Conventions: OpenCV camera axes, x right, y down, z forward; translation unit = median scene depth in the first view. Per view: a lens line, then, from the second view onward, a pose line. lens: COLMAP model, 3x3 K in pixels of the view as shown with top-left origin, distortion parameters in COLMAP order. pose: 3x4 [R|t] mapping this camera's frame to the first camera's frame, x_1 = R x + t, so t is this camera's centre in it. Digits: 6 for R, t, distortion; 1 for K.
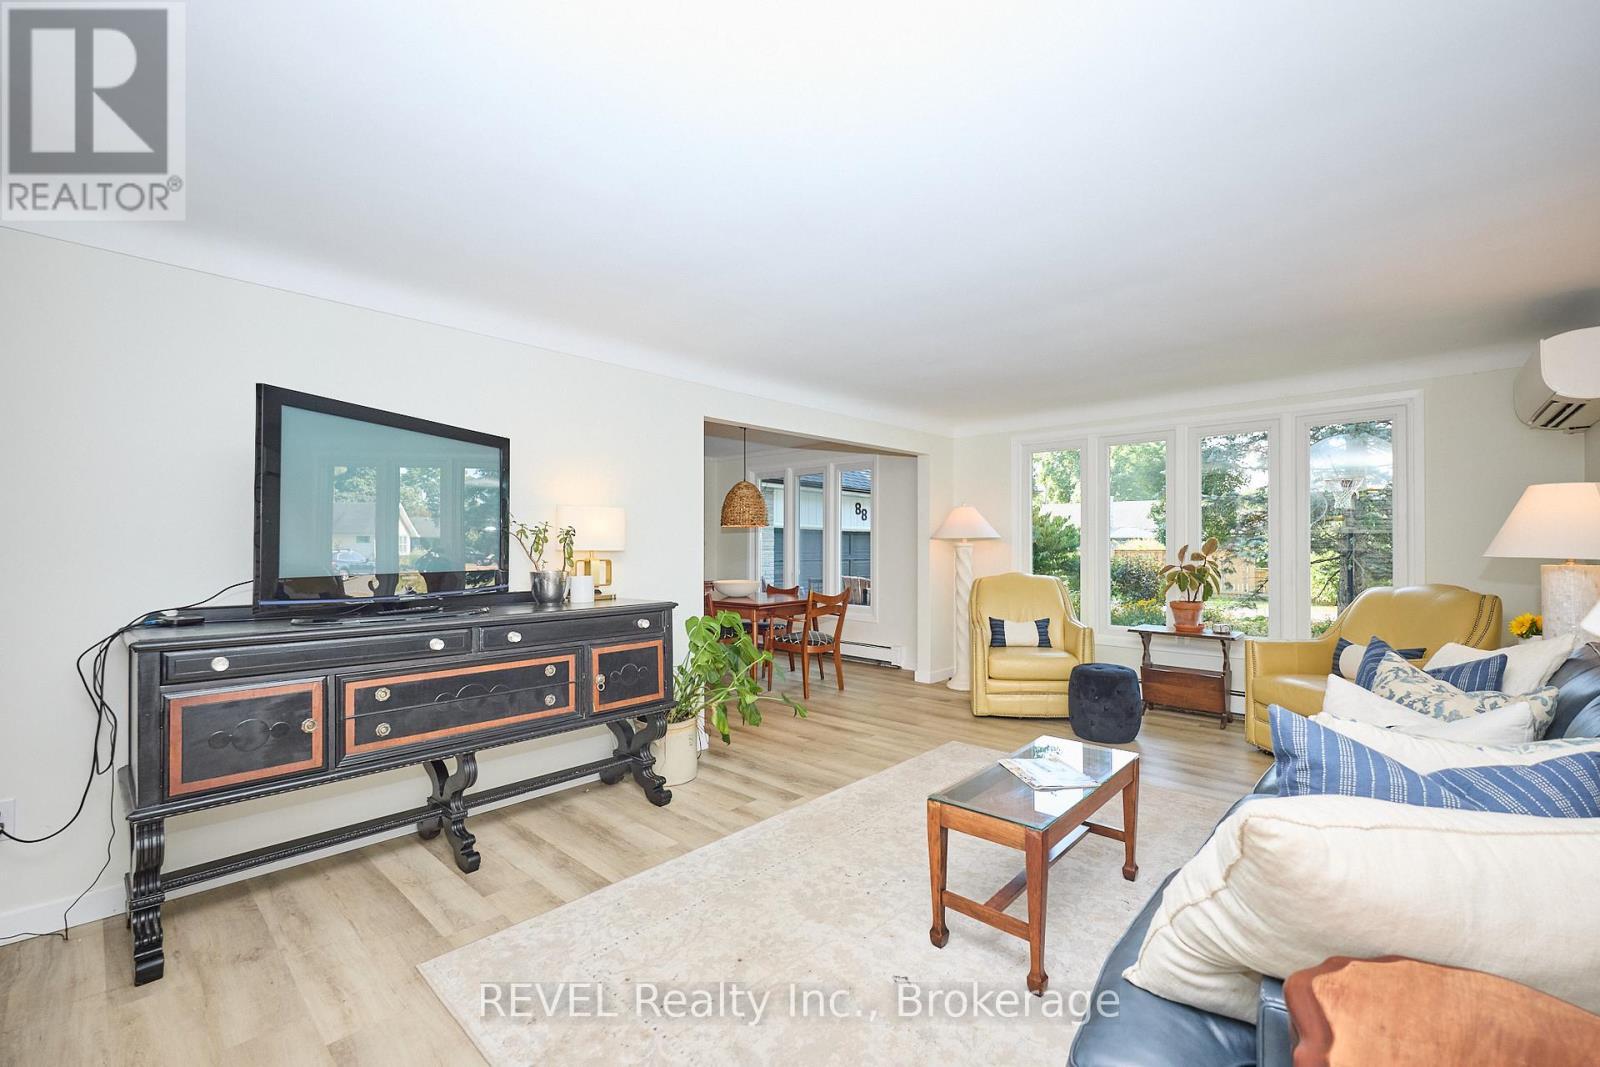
lens RADIAL K [[665.6, 0, 802.1], [0, 665.6, 537.8], [0, 0, 1]] dist [0.003112, -0.001570]
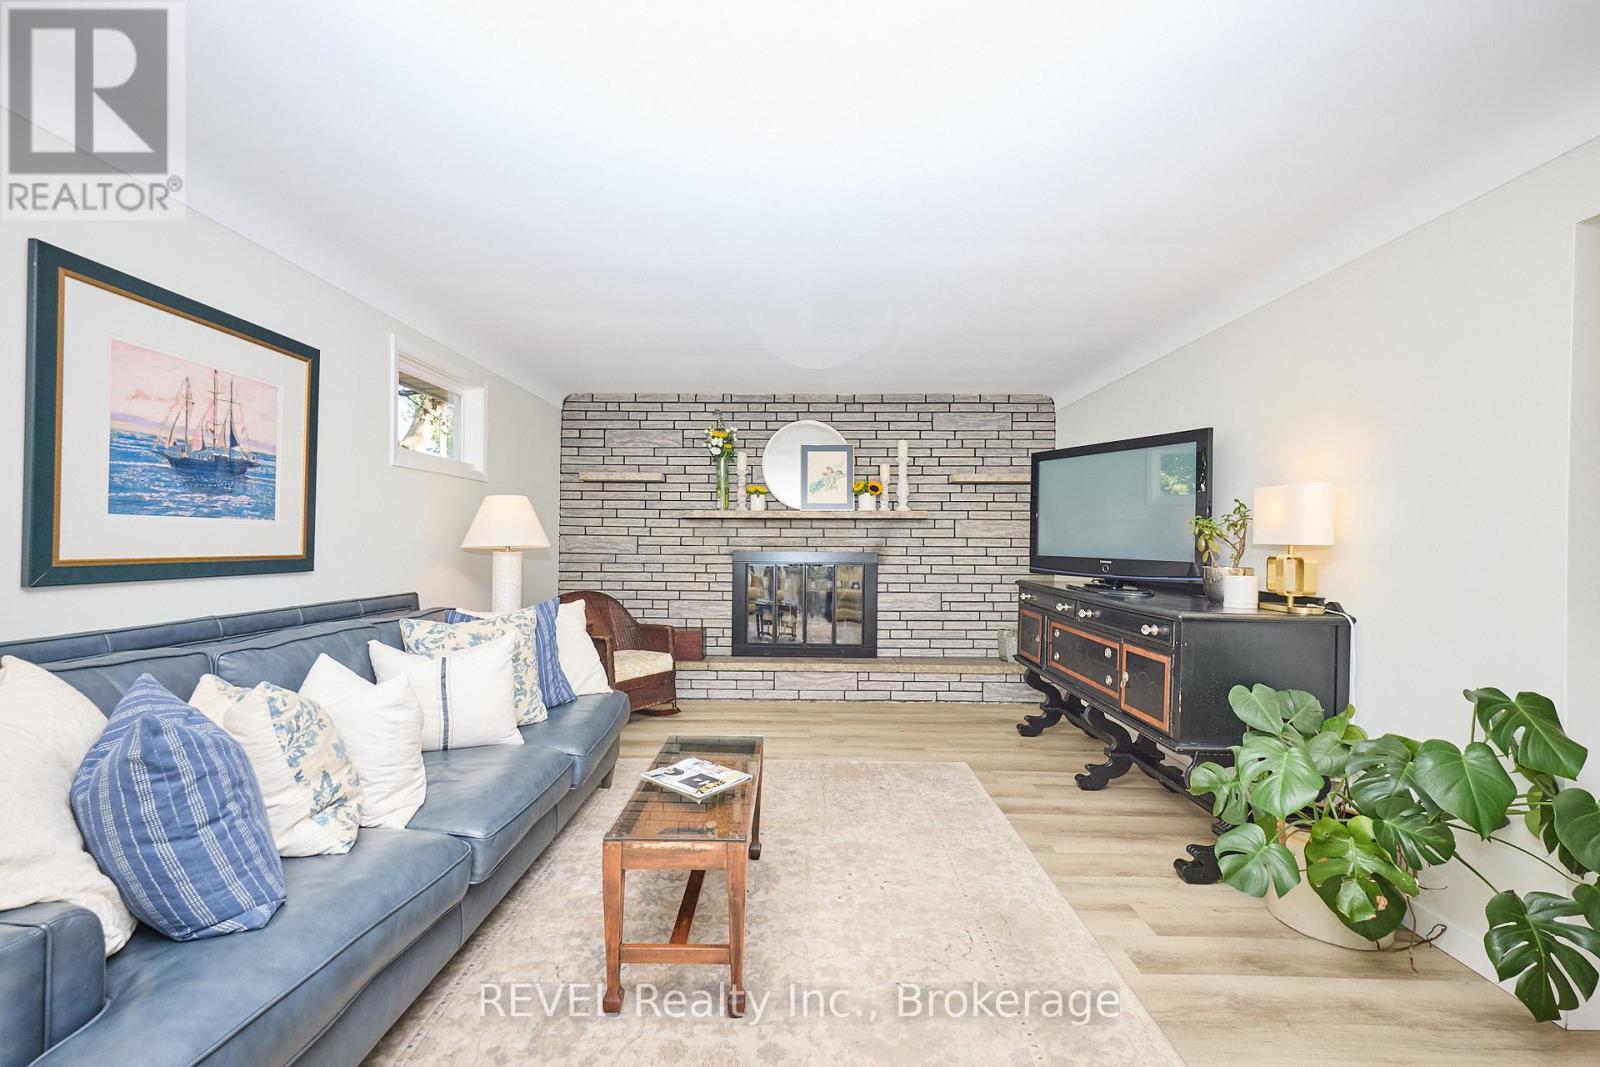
lens RADIAL K [[665.6, 0, 797.4], [0, 665.6, 540.3], [0, 0, 1]] dist [0.003112, -0.001570]
pose [[-0.736088, -0.006965, -0.676850, 0.668615], [-0.003366, 0.999972, -0.006629, 0.023004], [0.676878, -0.002601, -0.736091, 1.333950]]
